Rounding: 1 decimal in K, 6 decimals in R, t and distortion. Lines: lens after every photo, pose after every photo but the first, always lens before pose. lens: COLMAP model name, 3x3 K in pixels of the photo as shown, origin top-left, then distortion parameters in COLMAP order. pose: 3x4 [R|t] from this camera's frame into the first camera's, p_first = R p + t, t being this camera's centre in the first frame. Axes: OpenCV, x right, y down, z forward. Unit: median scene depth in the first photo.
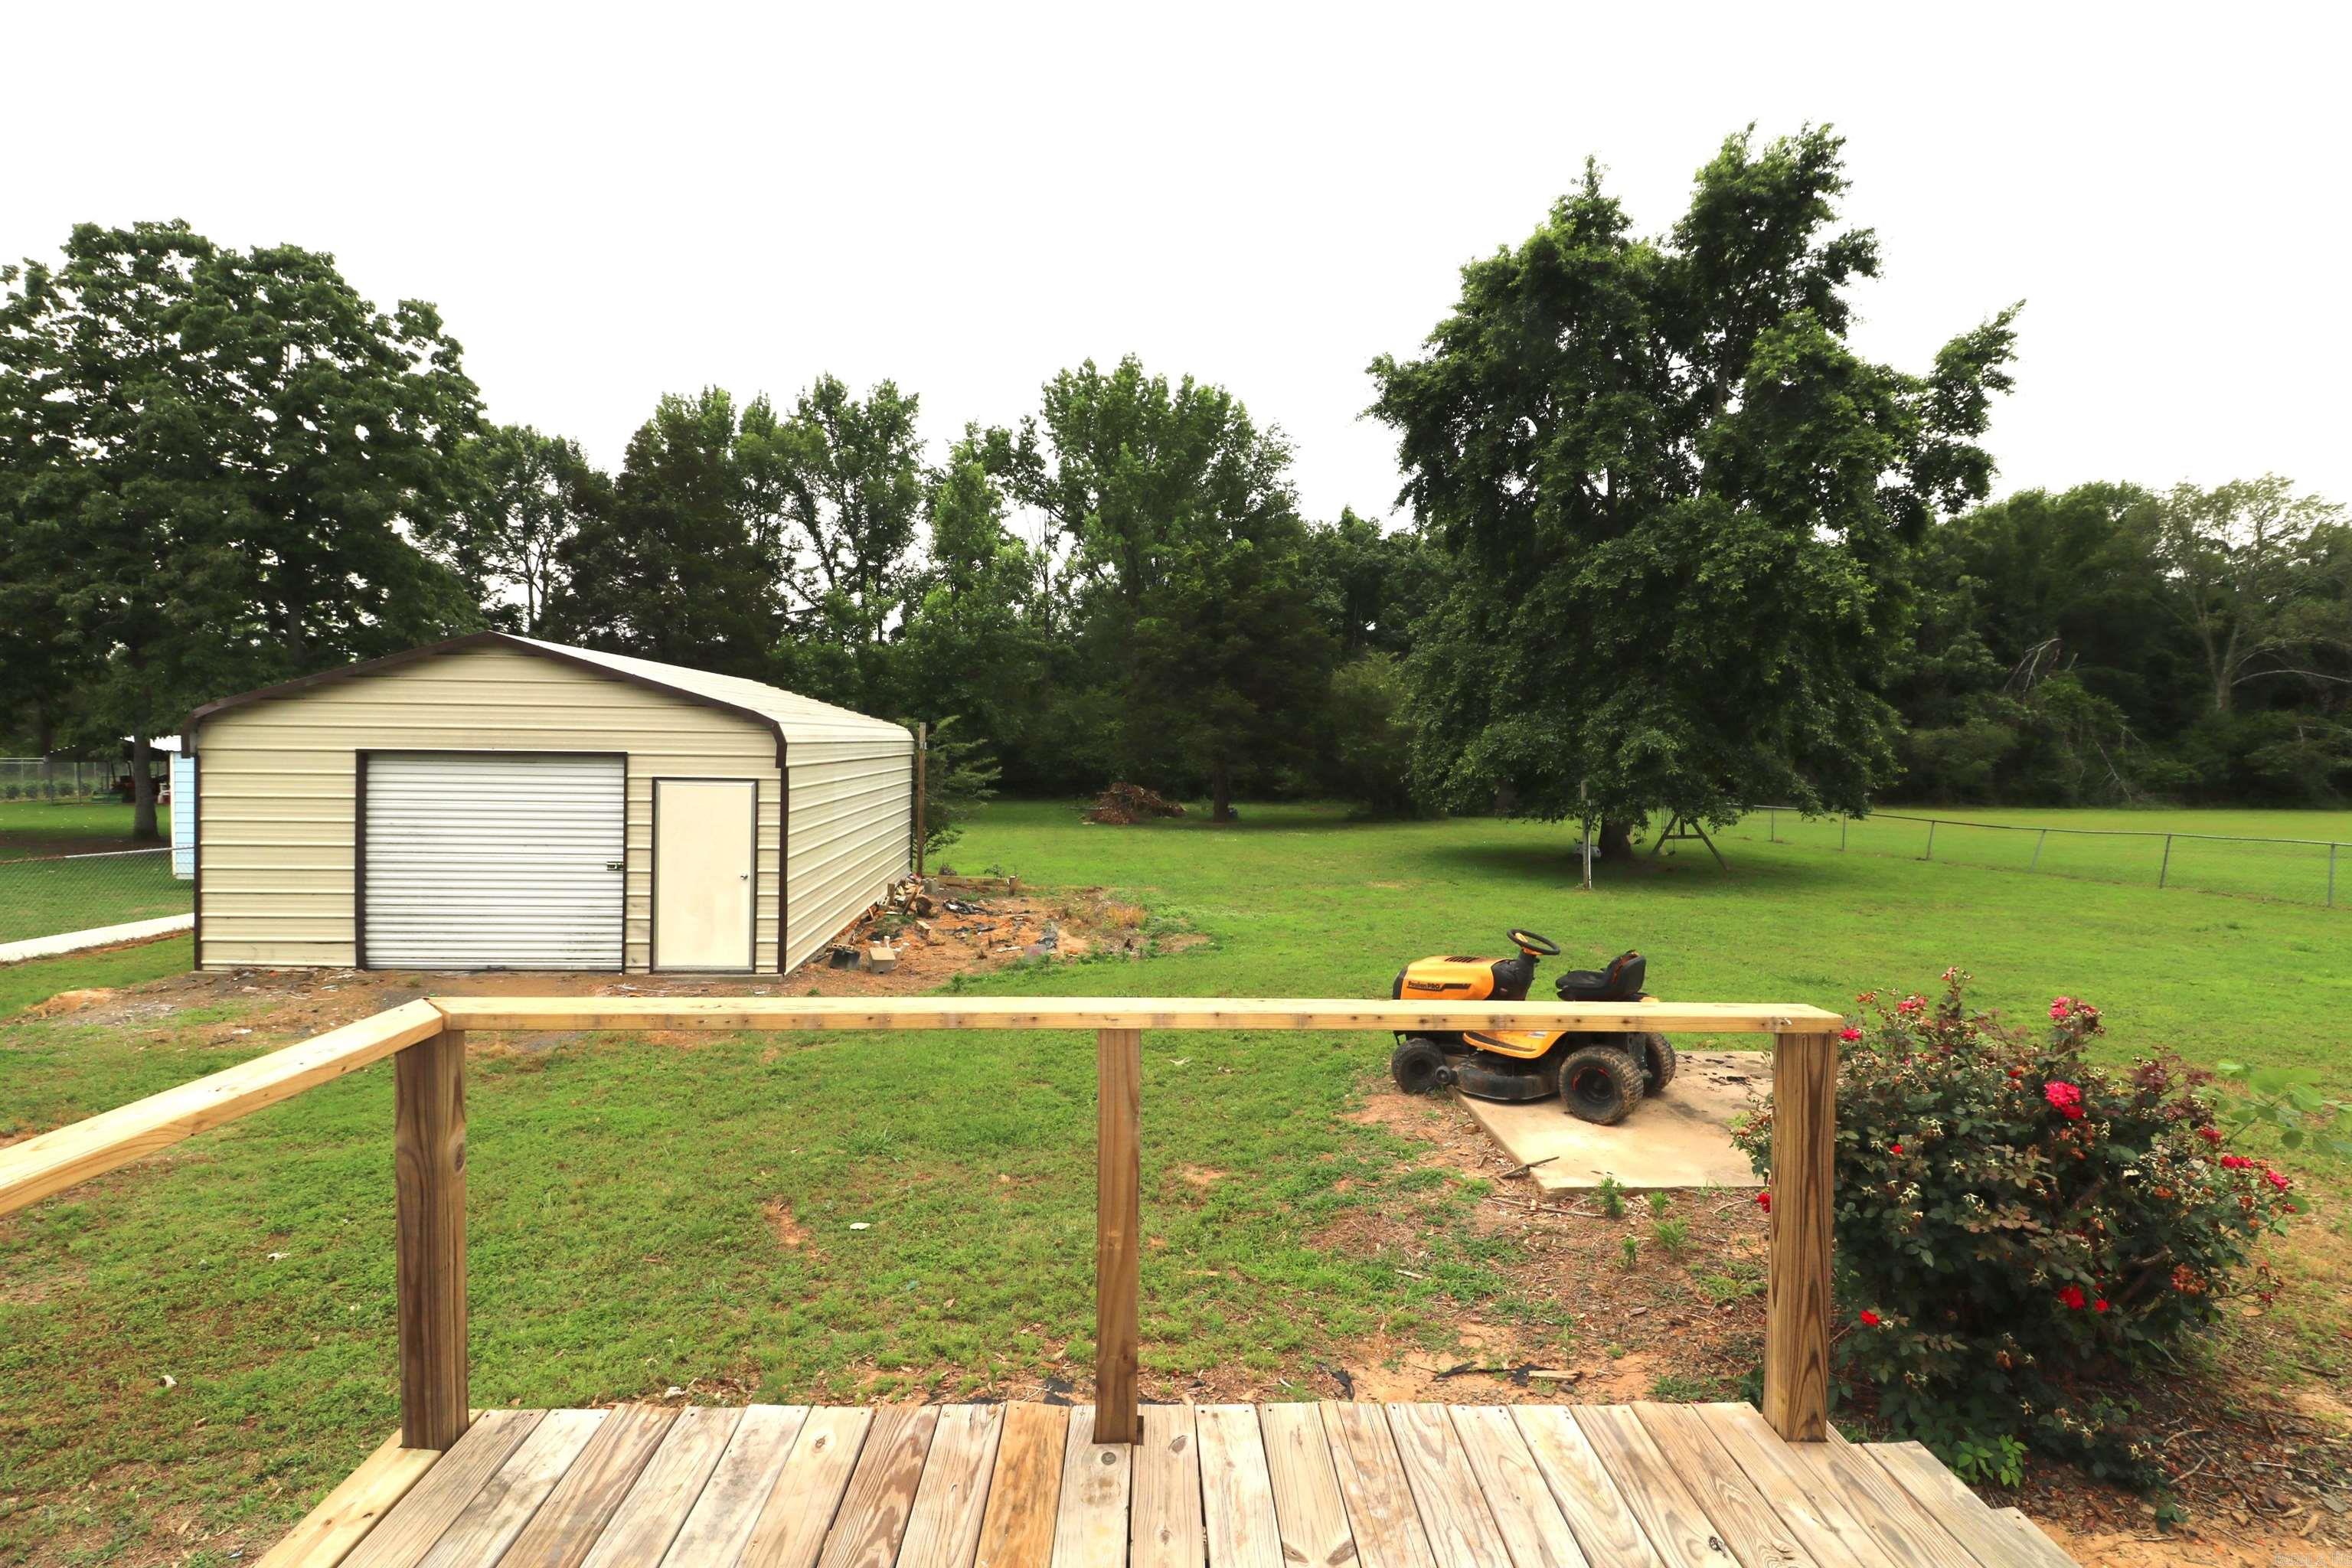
lens RADIAL K [[1090.8, 0, 1174.7], [0, 1090.8, 768.3], [0, 0, 1]] dist [-0.000393, -0.012831]
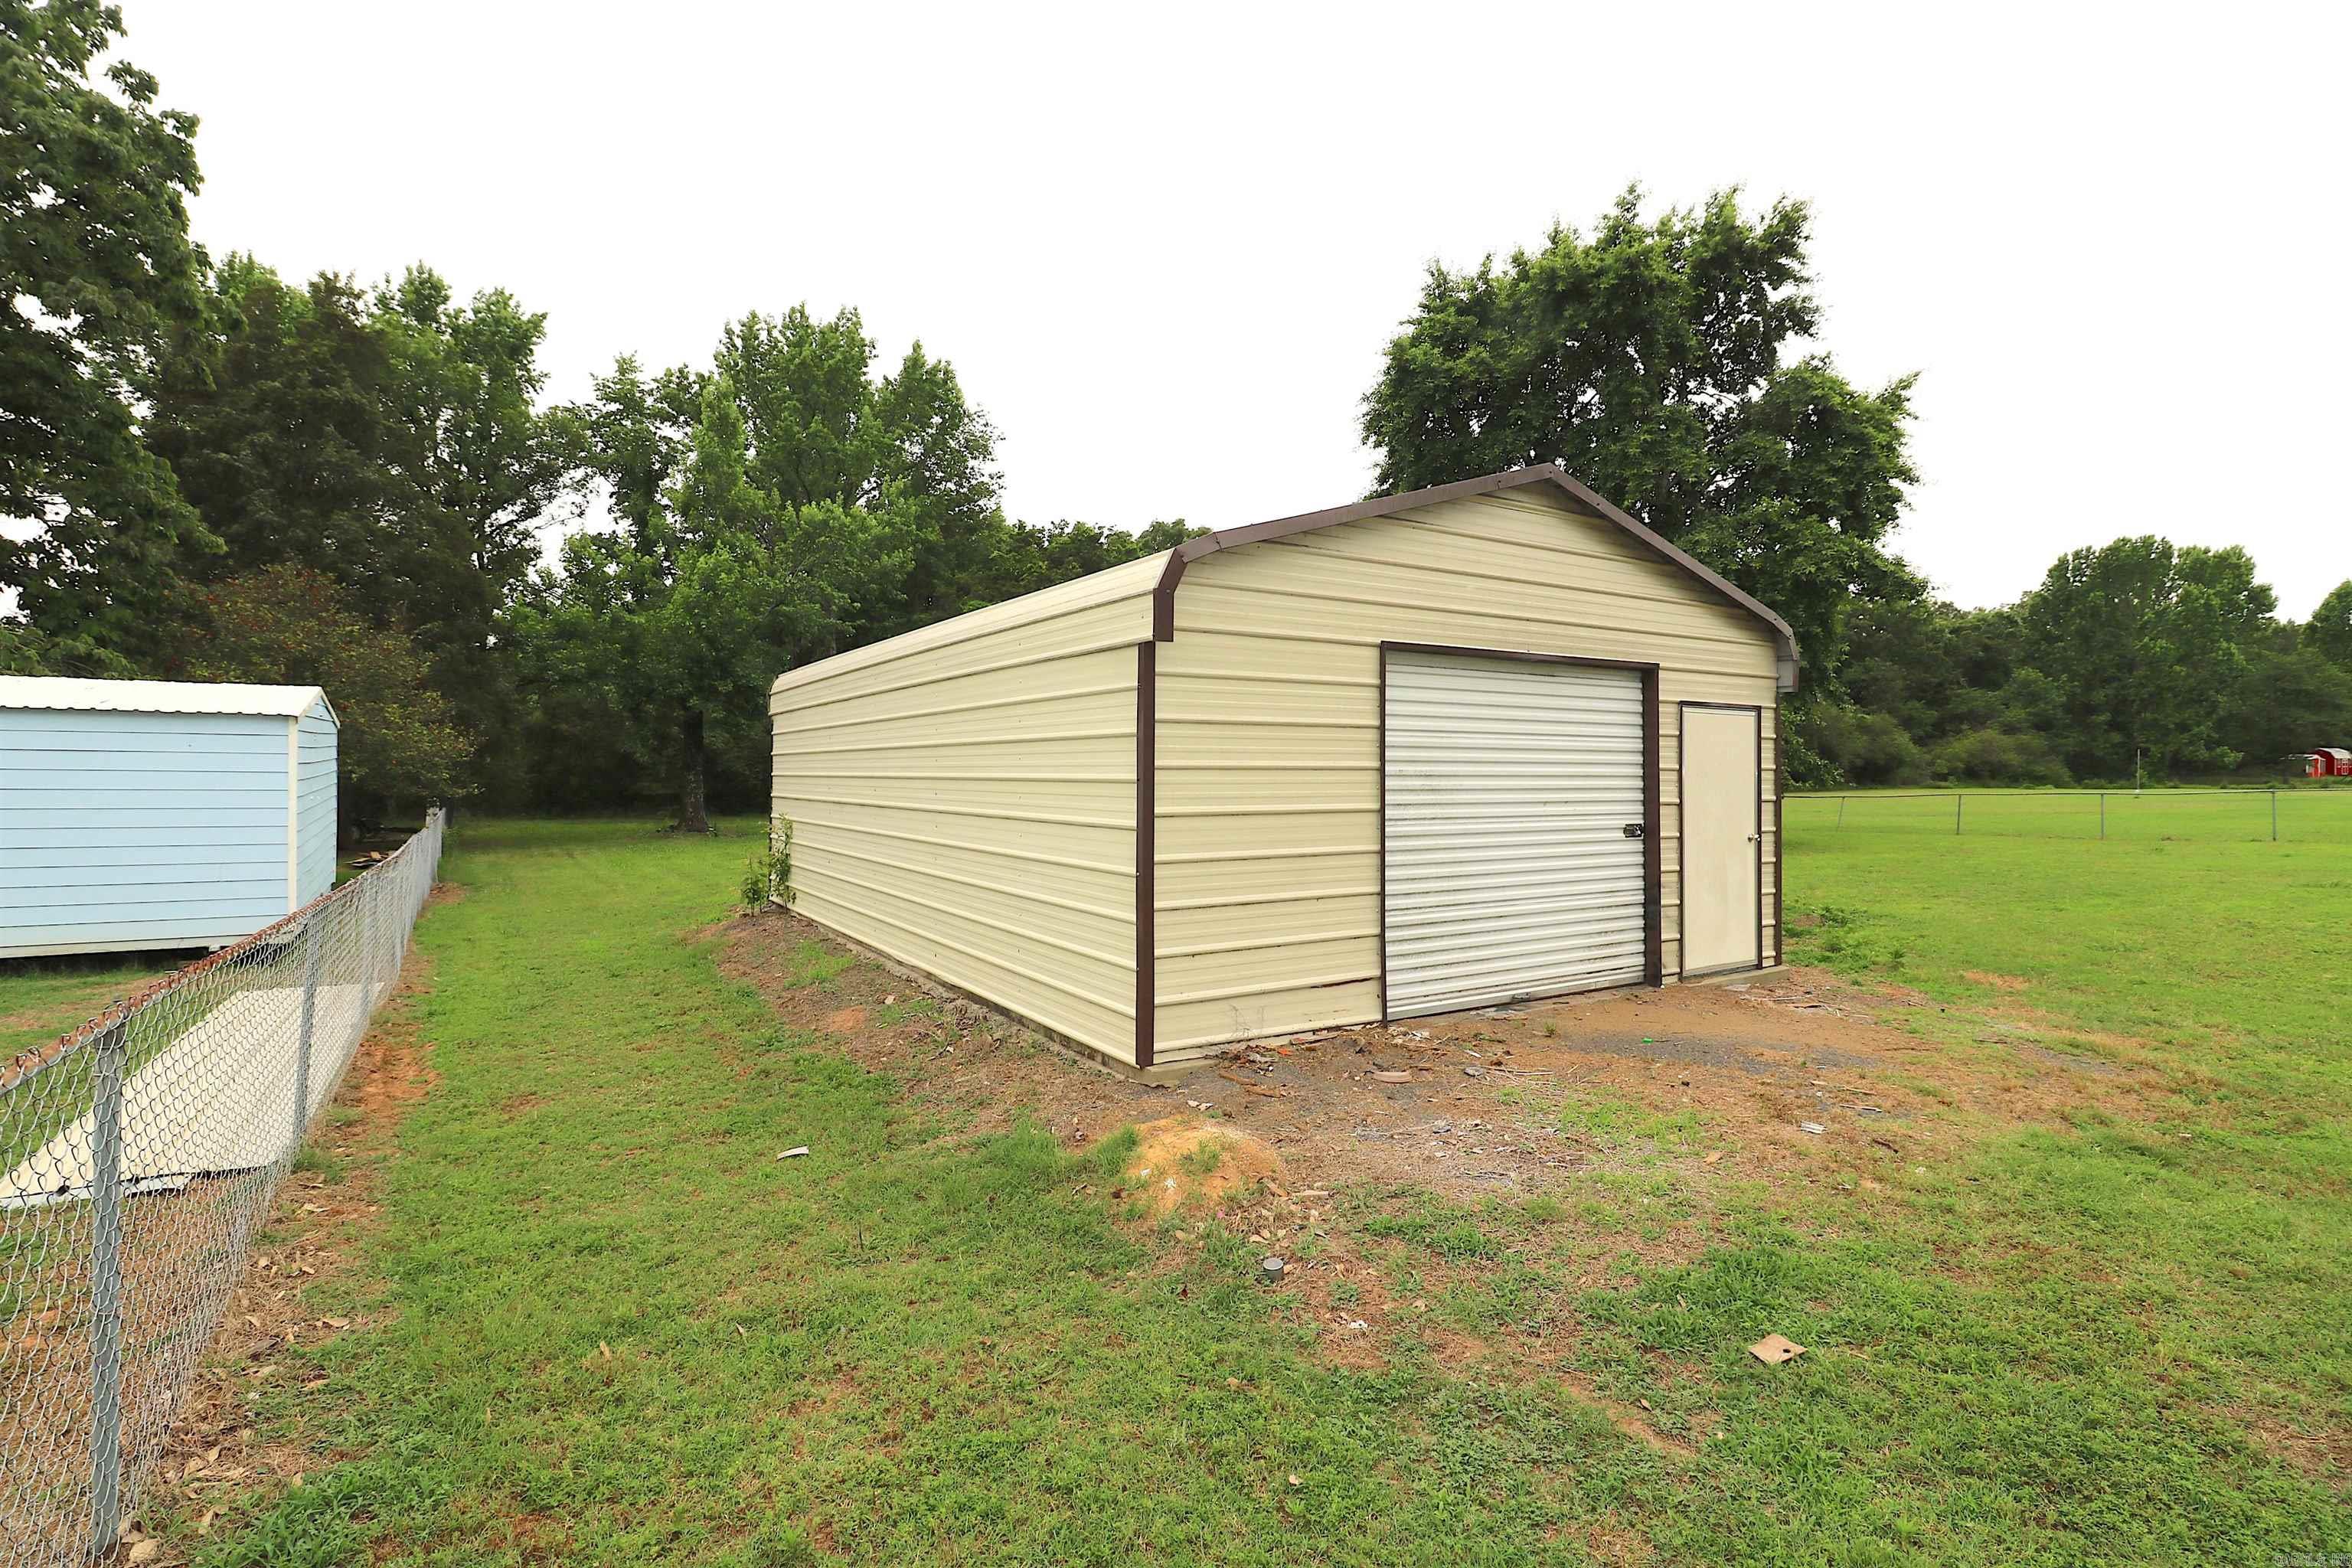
lens RADIAL K [[1090.8, 0, 1174.7], [0, 1090.8, 768.3], [0, 0, 1]] dist [-0.000393, -0.012831]
pose [[0.890389, -0.013315, 0.455006, -1.077965], [0.021788, 0.999673, -0.013382, 0.053331], [-0.454679, 0.021828, 0.890388, 0.517754]]
